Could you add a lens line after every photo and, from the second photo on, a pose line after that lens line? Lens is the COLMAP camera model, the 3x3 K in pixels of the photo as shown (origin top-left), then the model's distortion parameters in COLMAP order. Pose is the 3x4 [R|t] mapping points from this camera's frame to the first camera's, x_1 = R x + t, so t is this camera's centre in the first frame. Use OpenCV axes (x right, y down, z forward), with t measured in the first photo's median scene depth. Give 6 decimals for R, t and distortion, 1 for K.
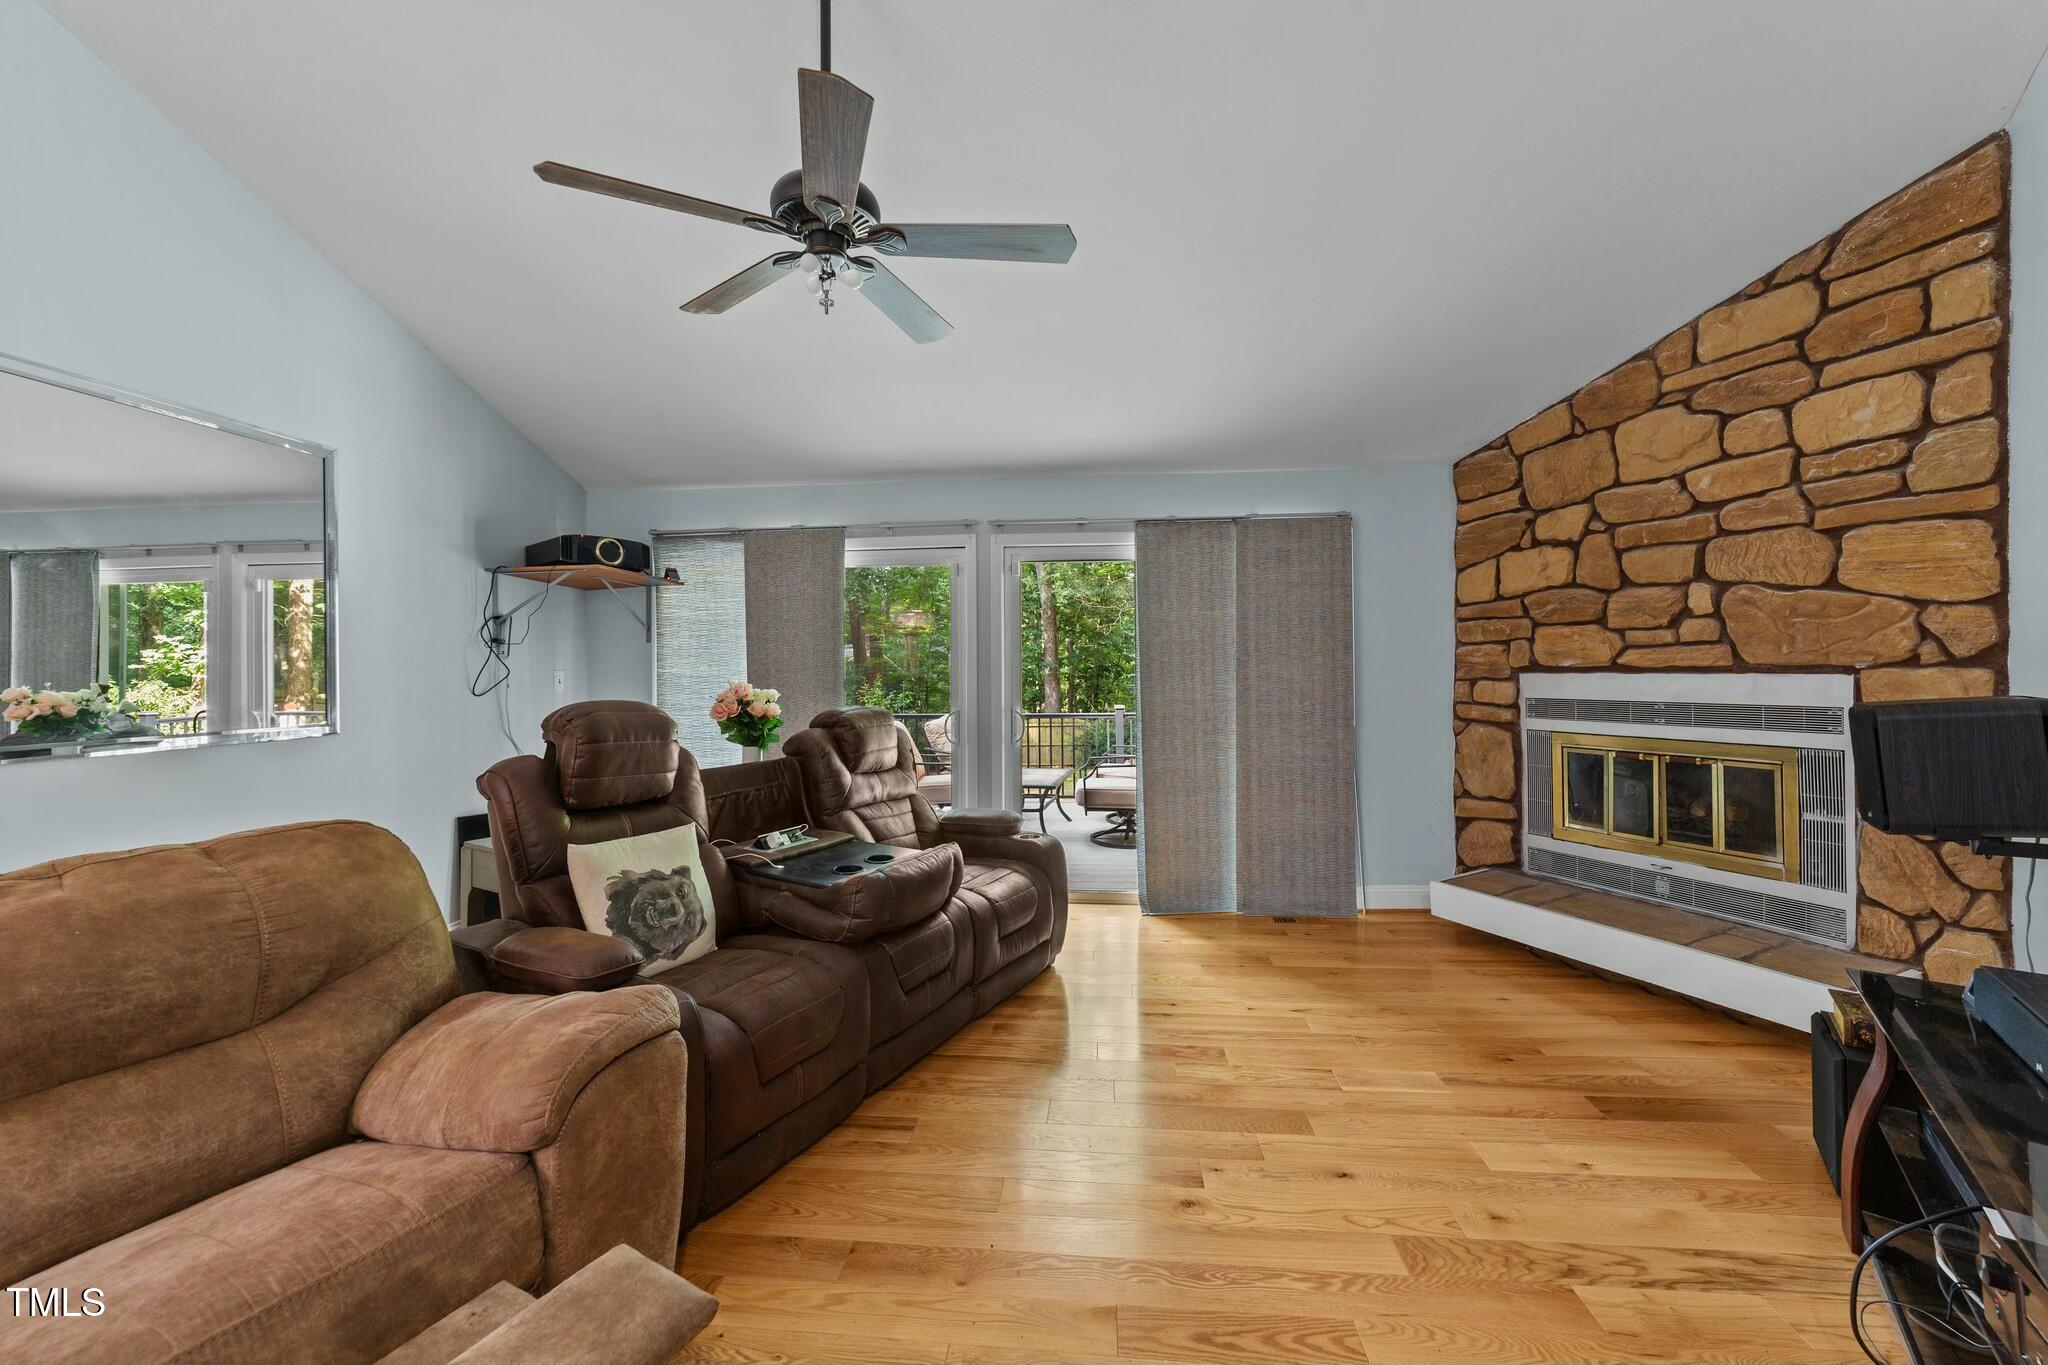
lens RADIAL K [[789.9, 0, 1026.4], [0, 789.9, 675.6], [0, 0, 1]] dist [-0.016873, 0.005338]
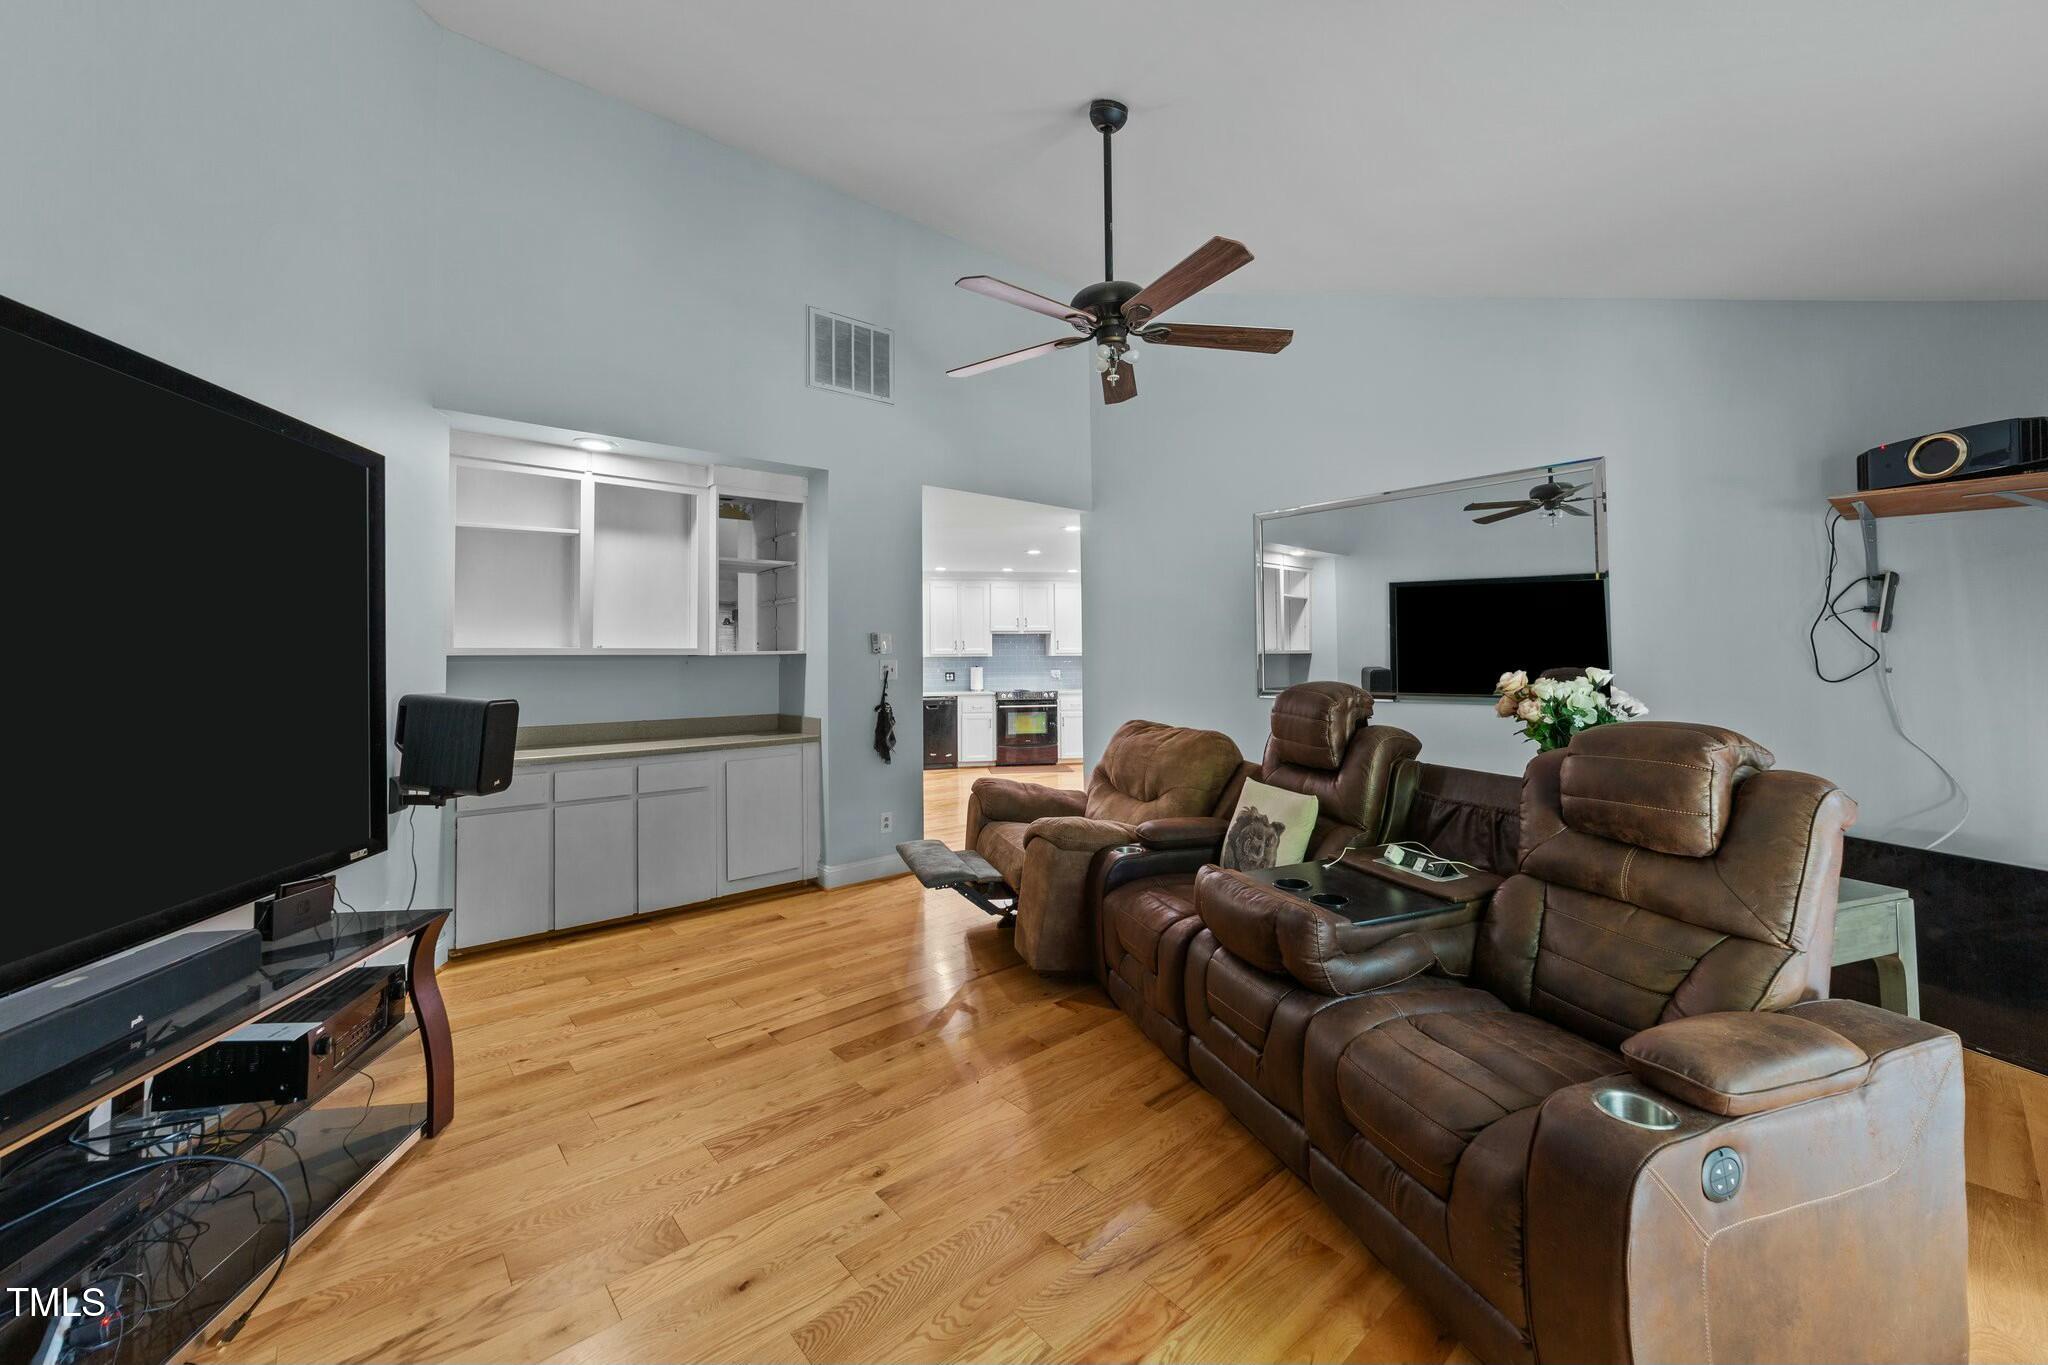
lens RADIAL K [[789.9, 0, 1028.6], [0, 789.9, 642.6], [0, 0, 1]] dist [-0.016873, 0.005338]
pose [[-0.683926, 0.001012, -0.729551, 0.736149], [0.009380, 0.999929, -0.007406, -0.025846], [0.729491, -0.011908, -0.683886, 1.651351]]
